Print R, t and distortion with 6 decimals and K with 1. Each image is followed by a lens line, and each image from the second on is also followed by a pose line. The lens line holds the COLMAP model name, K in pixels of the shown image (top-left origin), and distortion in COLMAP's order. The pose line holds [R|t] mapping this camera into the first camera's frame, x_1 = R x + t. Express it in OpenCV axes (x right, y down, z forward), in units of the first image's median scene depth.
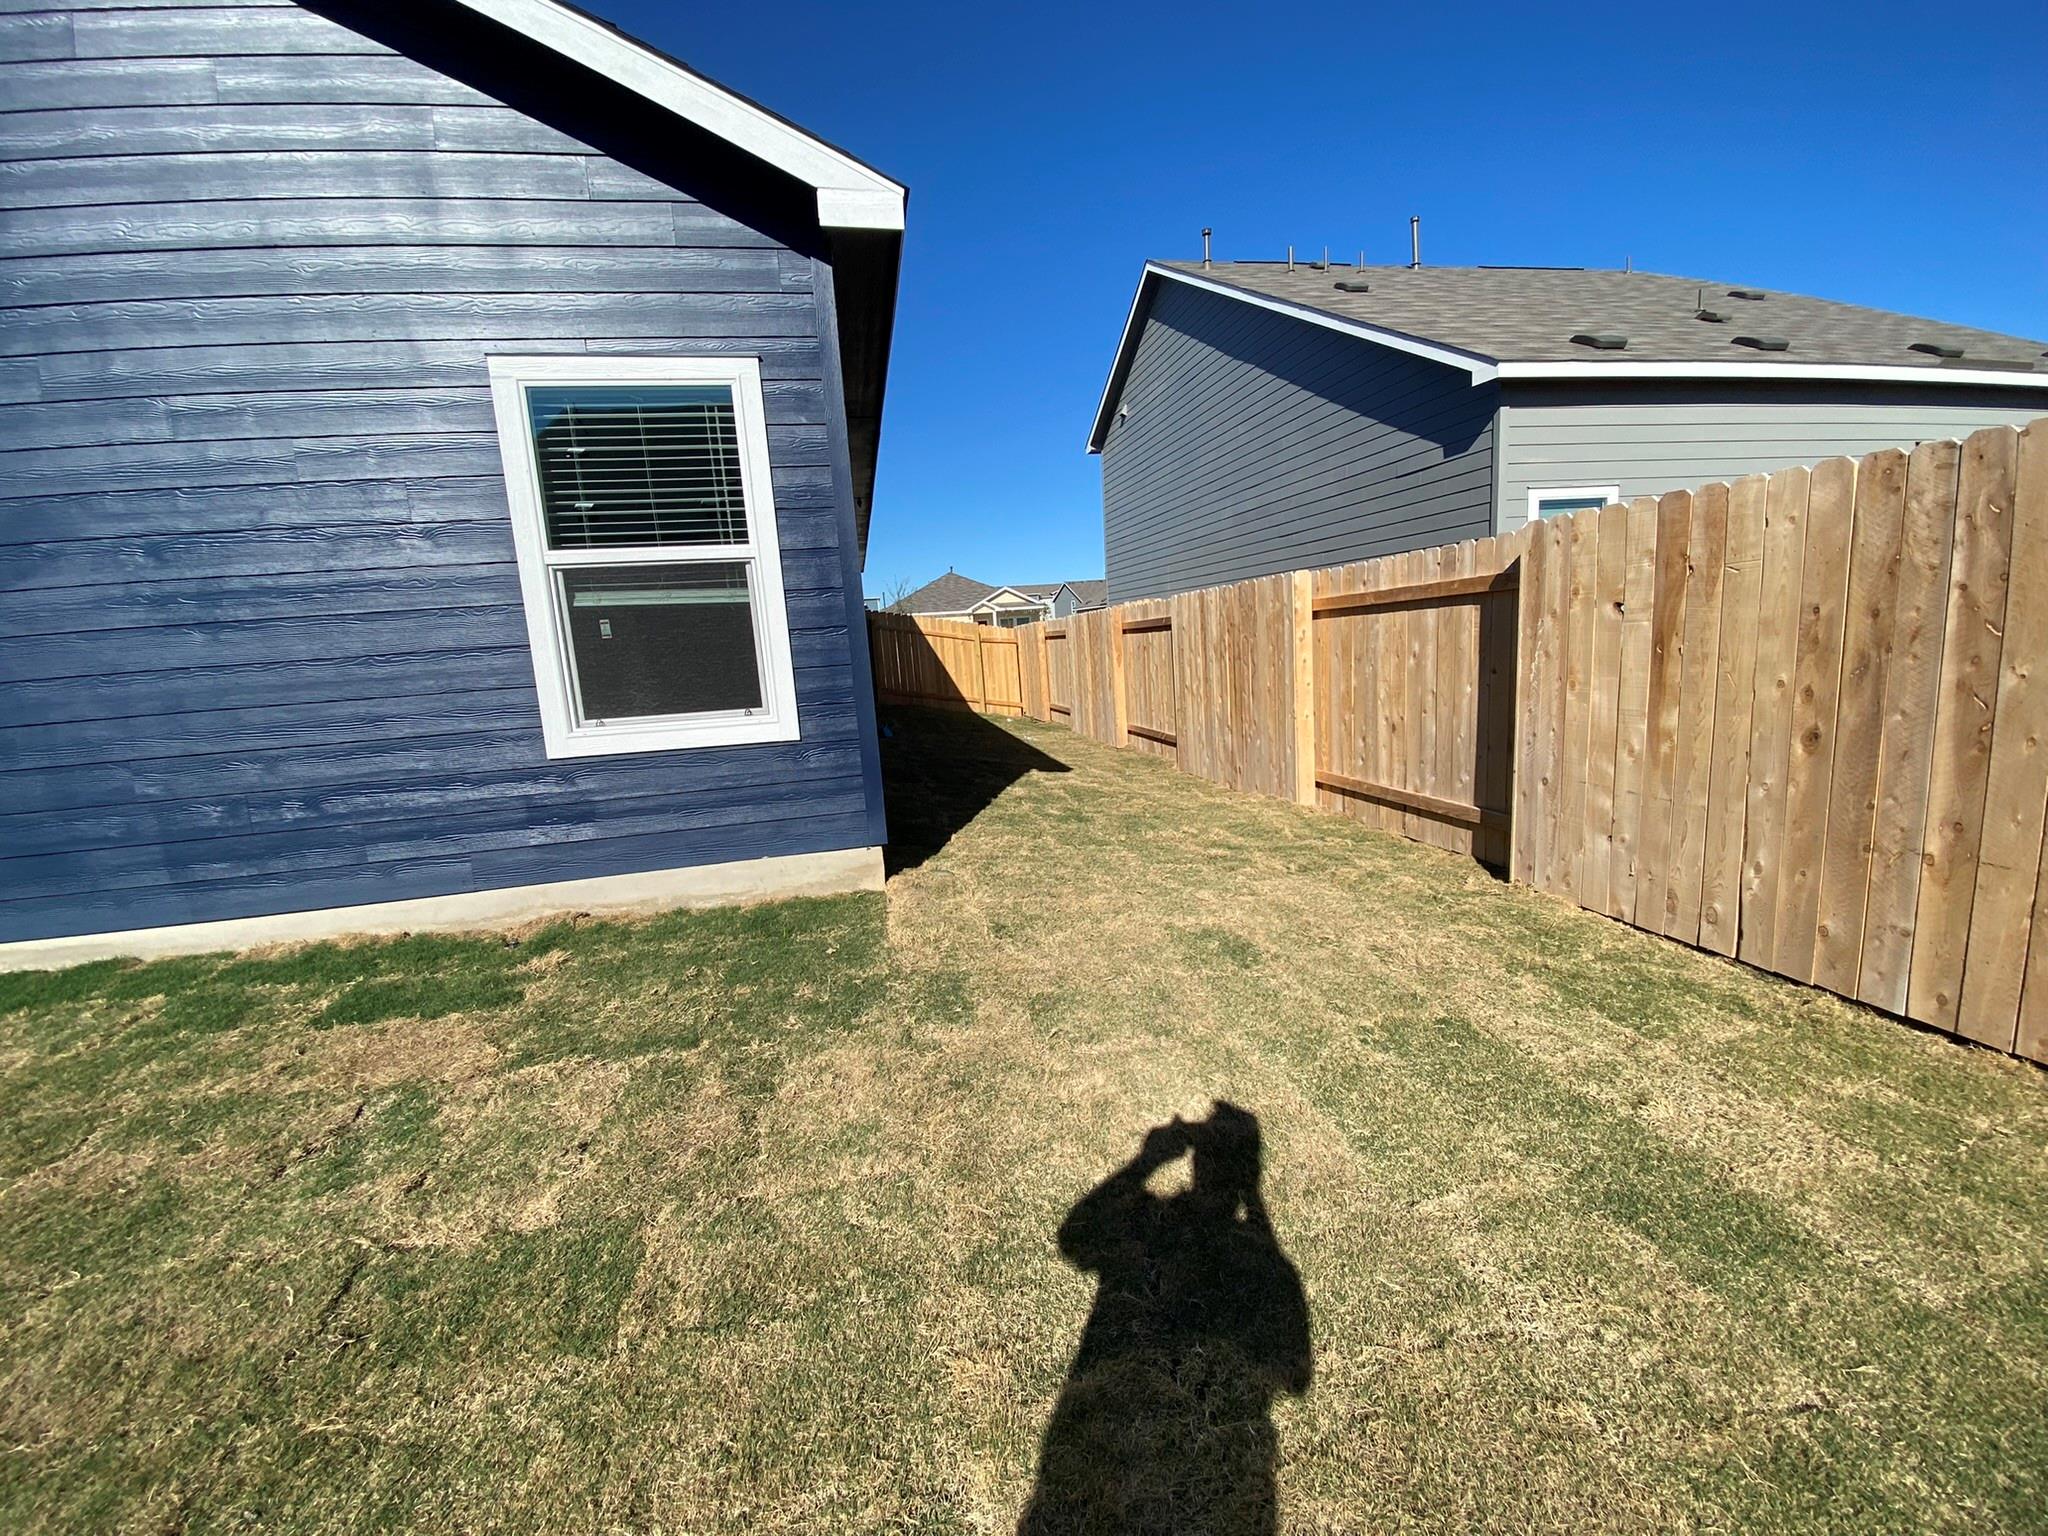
lens RADIAL K [[822.6, 0, 1018.7], [0, 822.6, 771.8], [0, 0, 1]] dist [0.020942, -0.019207]
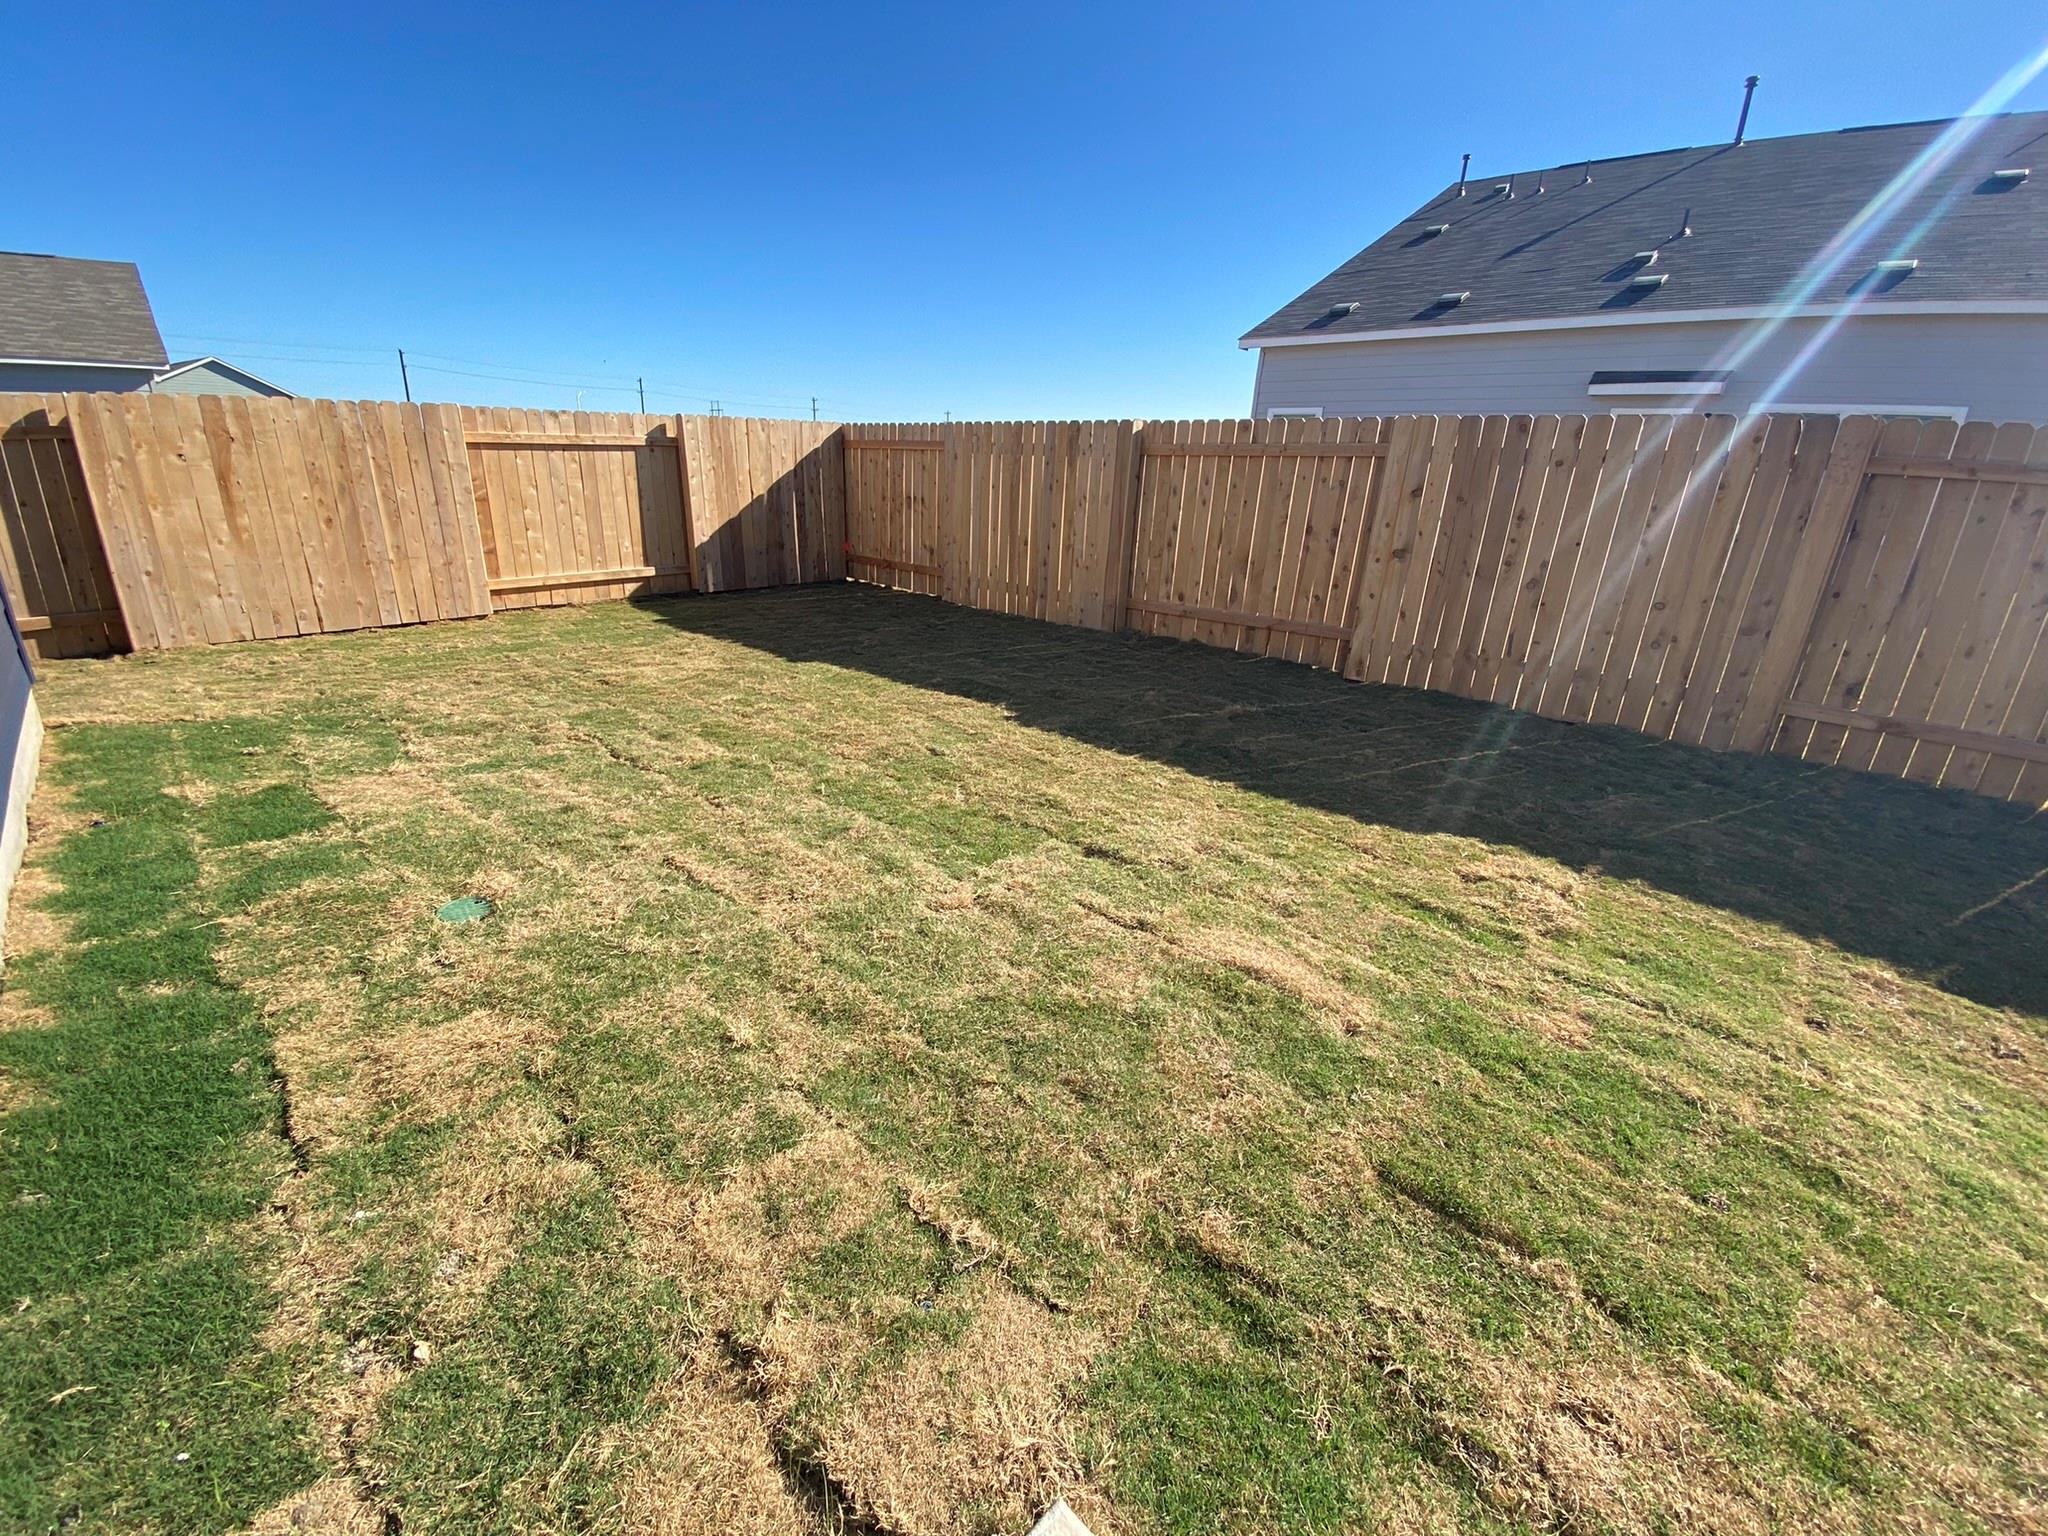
lens RADIAL K [[822.6, 0, 1018.7], [0, 822.6, 771.8], [0, 0, 1]] dist [0.020942, -0.019207]
pose [[-0.592206, -0.235692, 0.770546, -2.009422], [0.134638, 0.913880, 0.383010, -0.022593], [-0.794459, 0.330565, -0.509472, 0.797057]]
